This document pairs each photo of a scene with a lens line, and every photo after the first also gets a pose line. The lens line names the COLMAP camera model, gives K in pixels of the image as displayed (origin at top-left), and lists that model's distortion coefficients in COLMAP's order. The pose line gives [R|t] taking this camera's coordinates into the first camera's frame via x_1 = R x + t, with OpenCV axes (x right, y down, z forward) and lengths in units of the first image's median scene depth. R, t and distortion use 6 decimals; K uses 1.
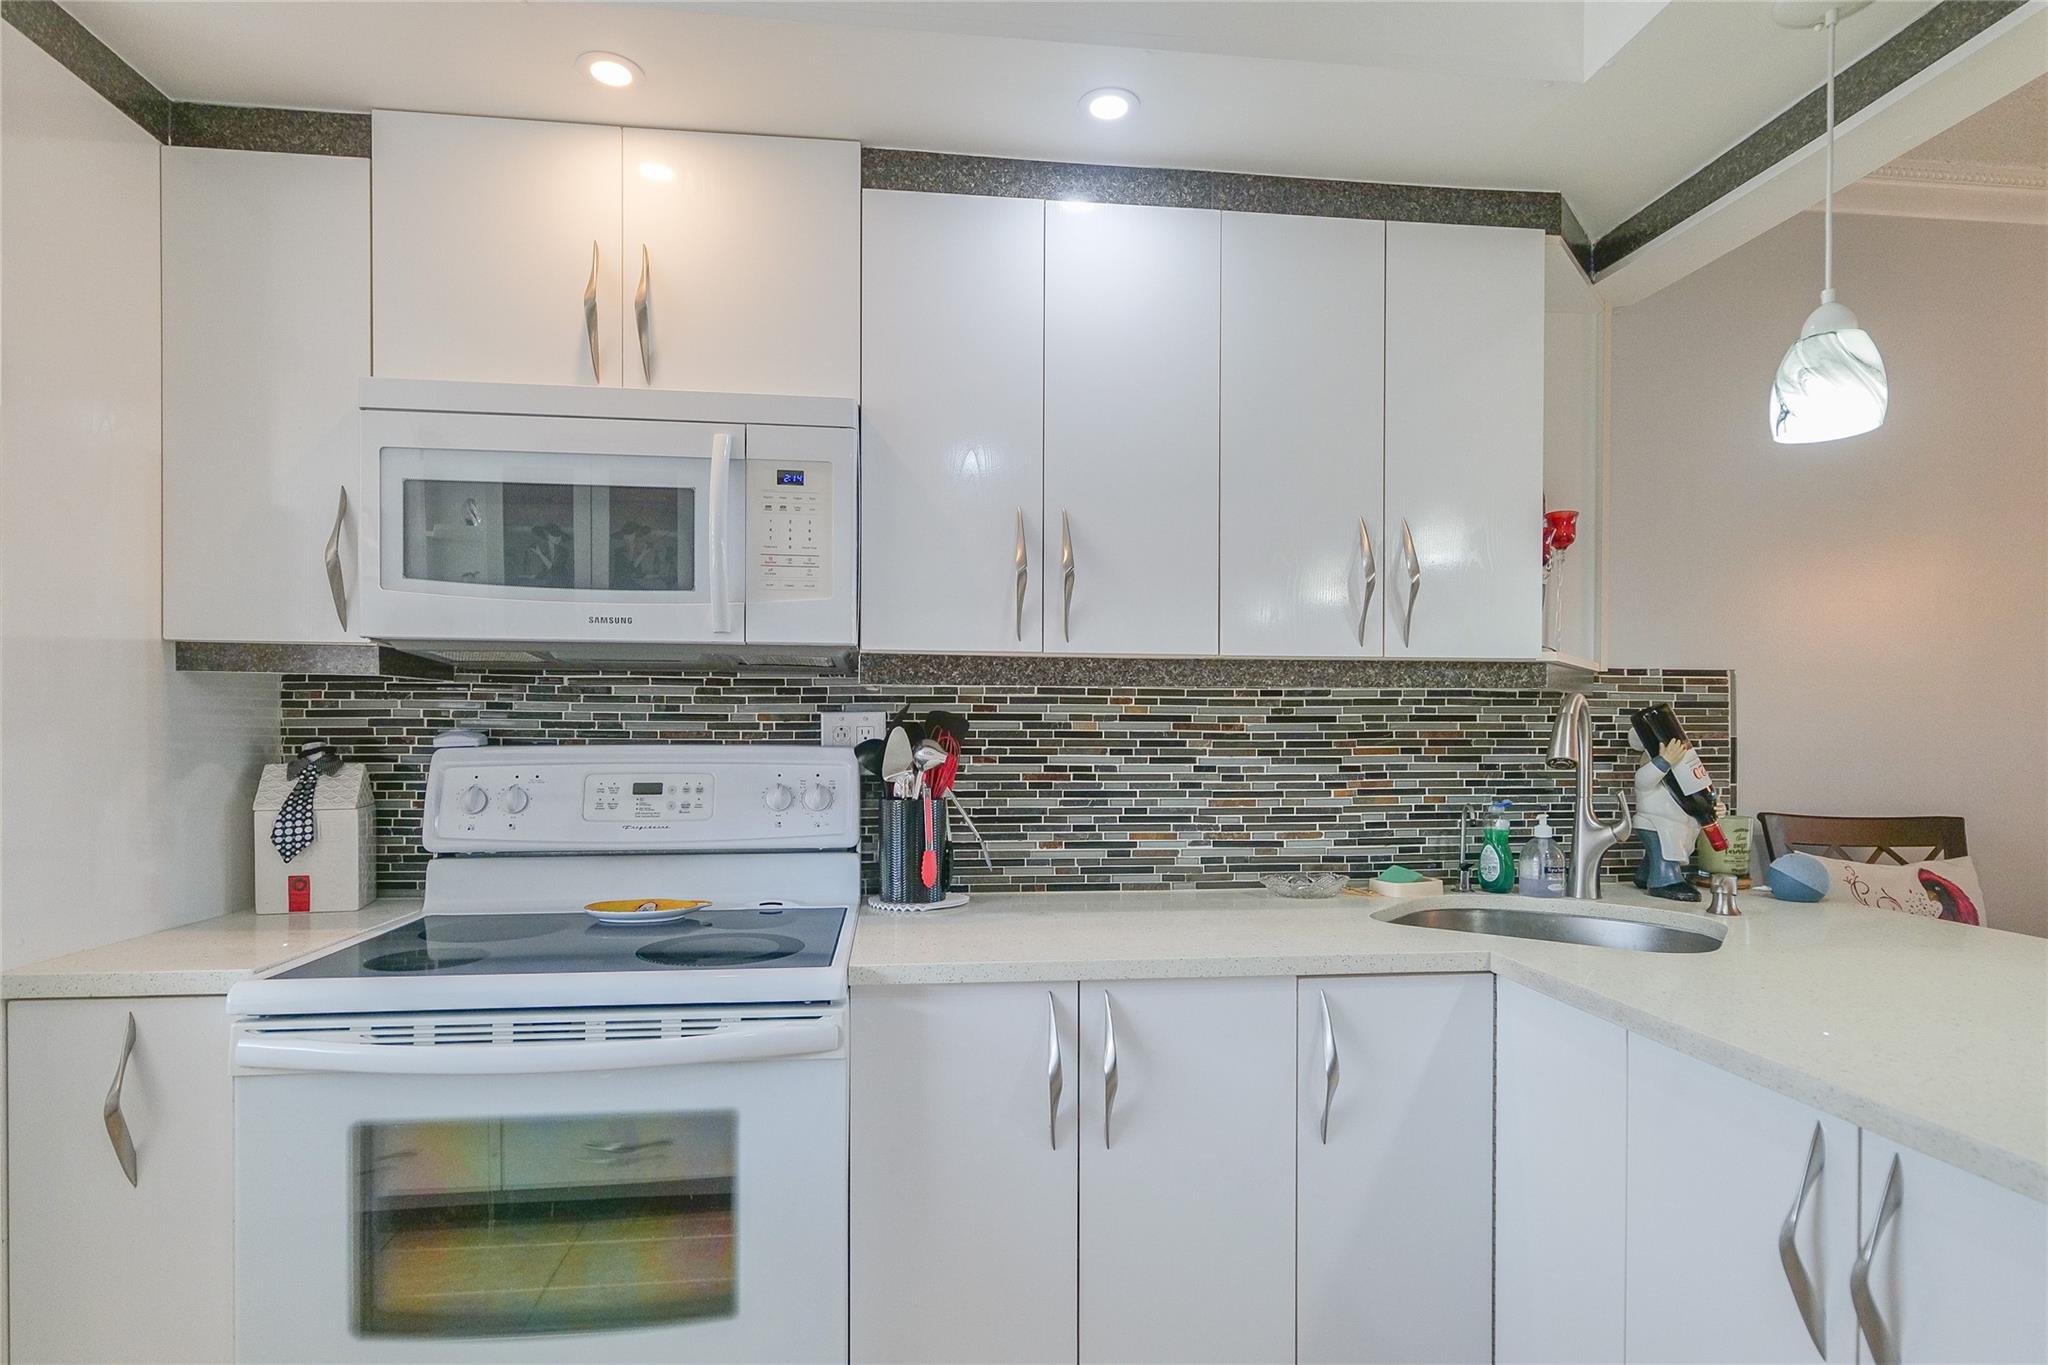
lens RADIAL K [[1110.4, 0, 948.5], [0, 1110.4, 748.2], [0, 0, 1]] dist [-0.001309, -0.001157]
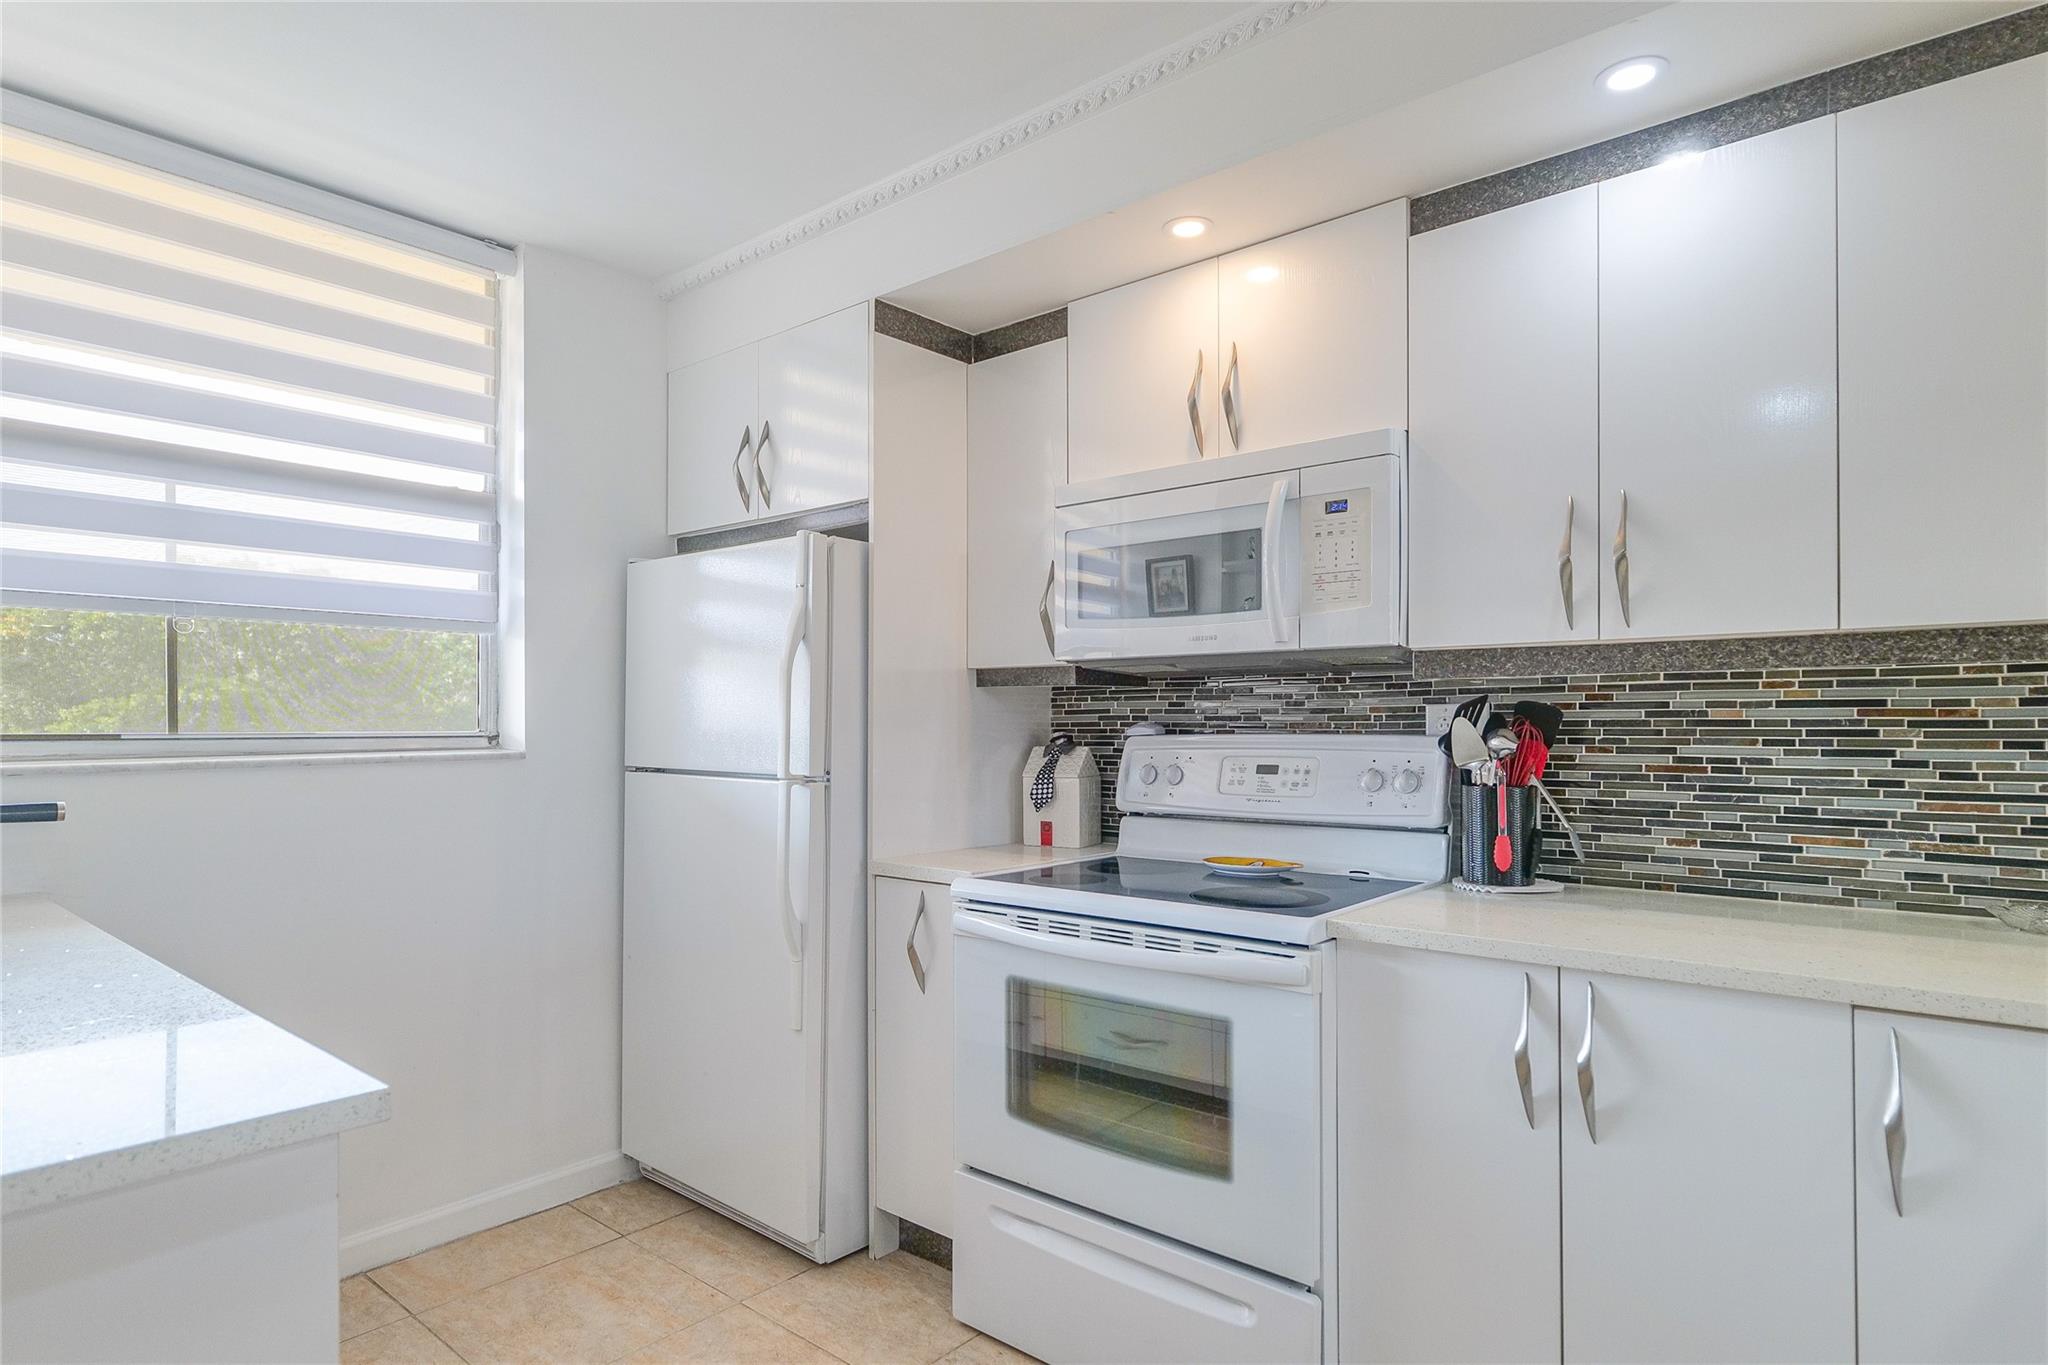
lens RADIAL K [[1055.8, 0, 997.3], [0, 1055.8, 722.4], [0, 0, 1]] dist [-0.000325, -0.000616]
pose [[0.690966, -0.007466, -0.722849, 0.350234], [-0.005411, 0.999865, -0.015499, 0.003801], [0.722867, 0.014621, 0.690833, -0.025826]]
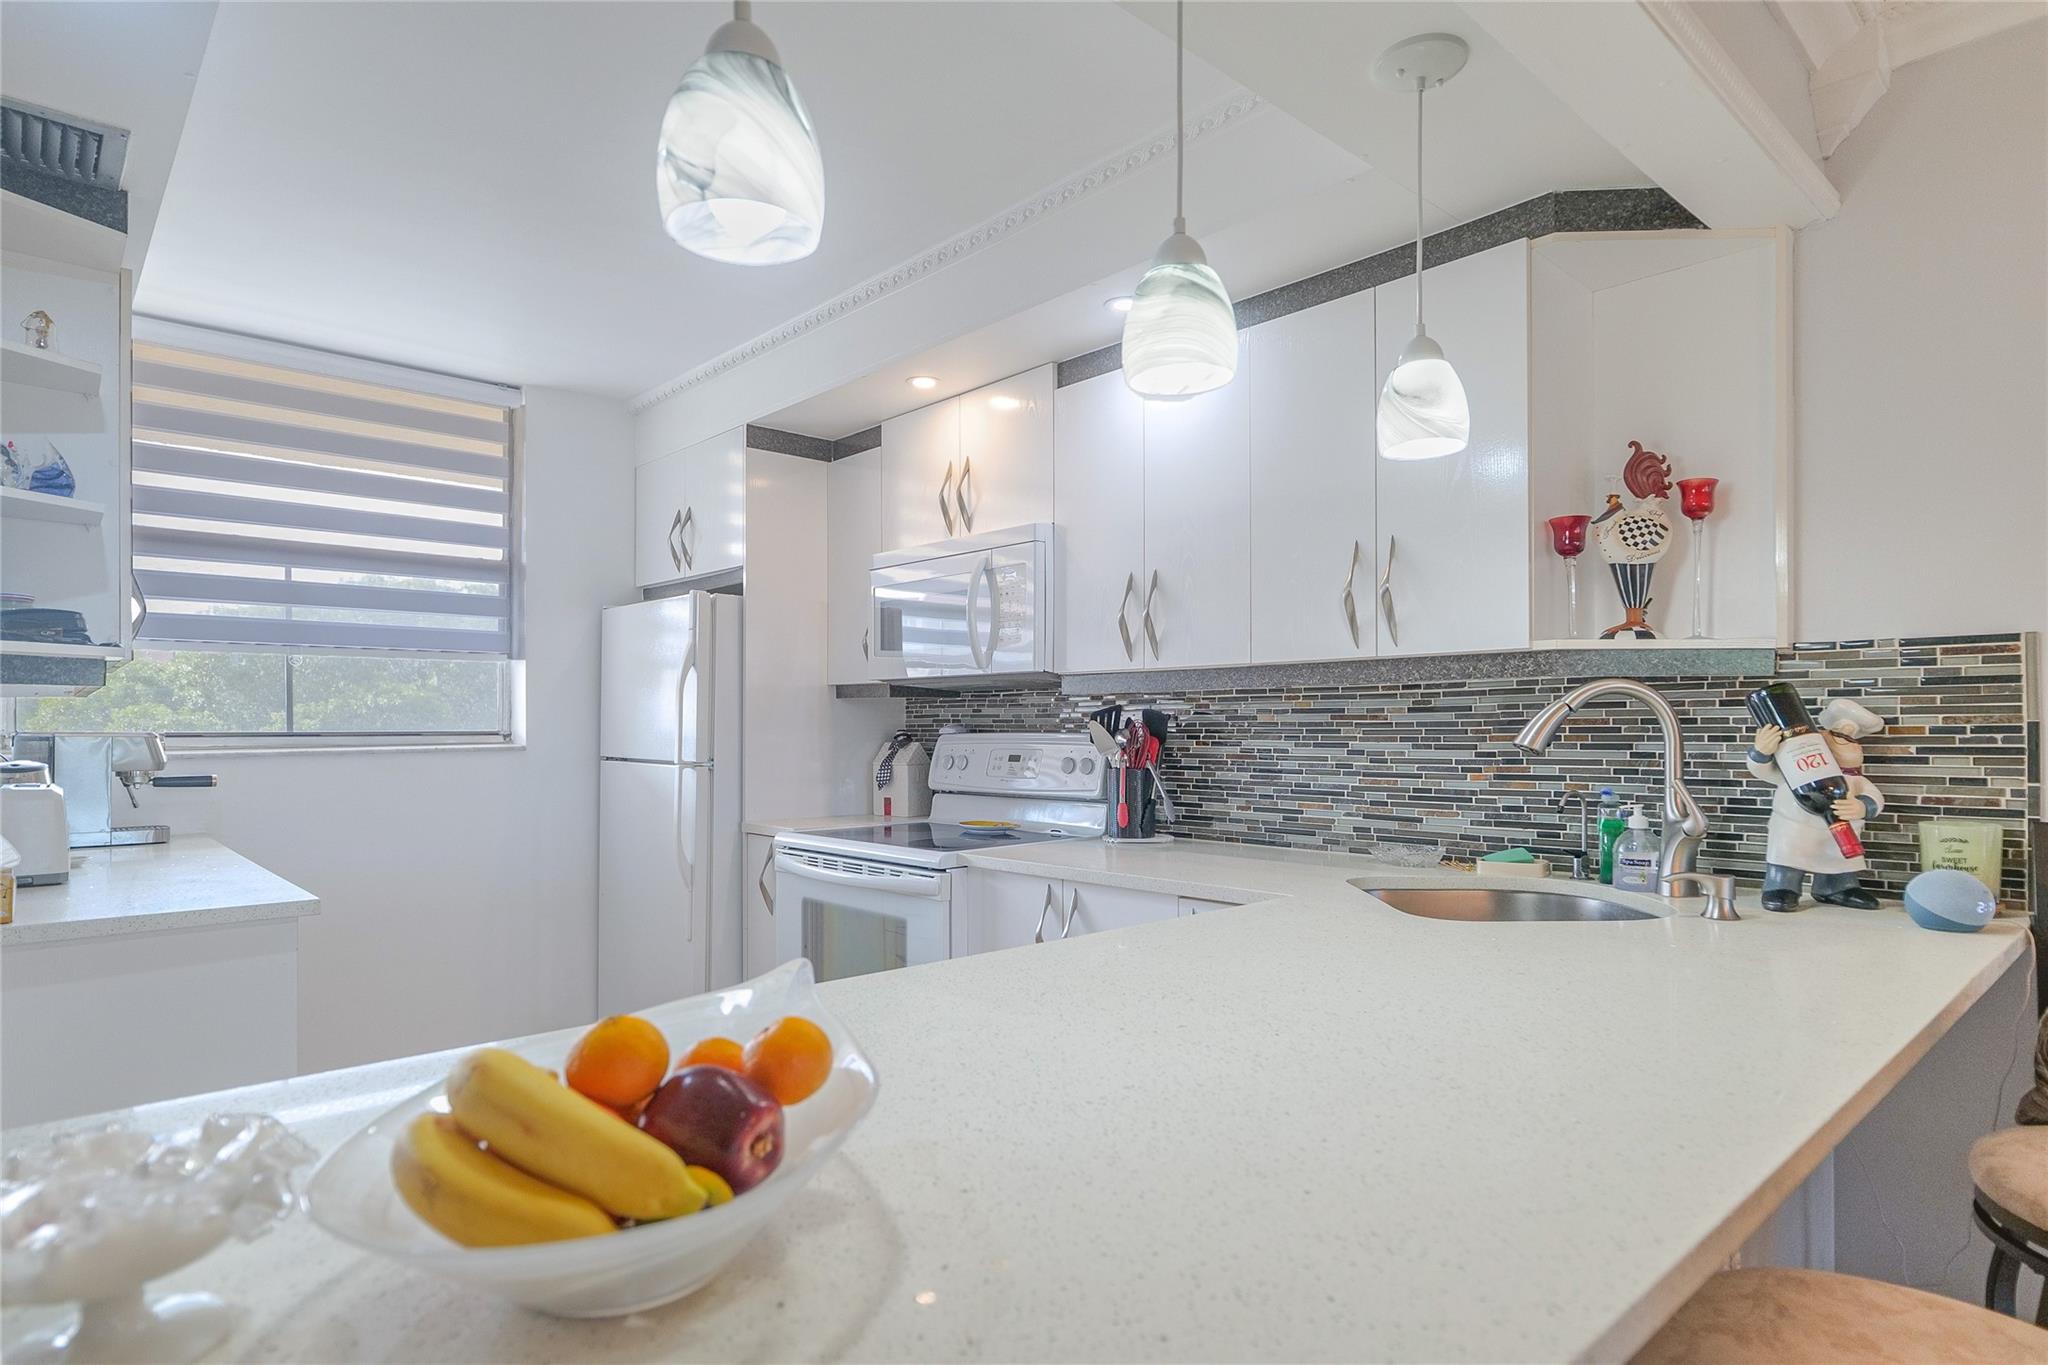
lens RADIAL K [[1081.8, 0, 1032.8], [0, 1081.8, 718.7], [0, 0, 1]] dist [-0.000651, -0.000936]
pose [[0.600511, -0.011526, -0.799533, 1.015700], [-0.005505, 0.999813, -0.018547, 0.006125], [0.799597, 0.015539, 0.600336, 0.025791]]
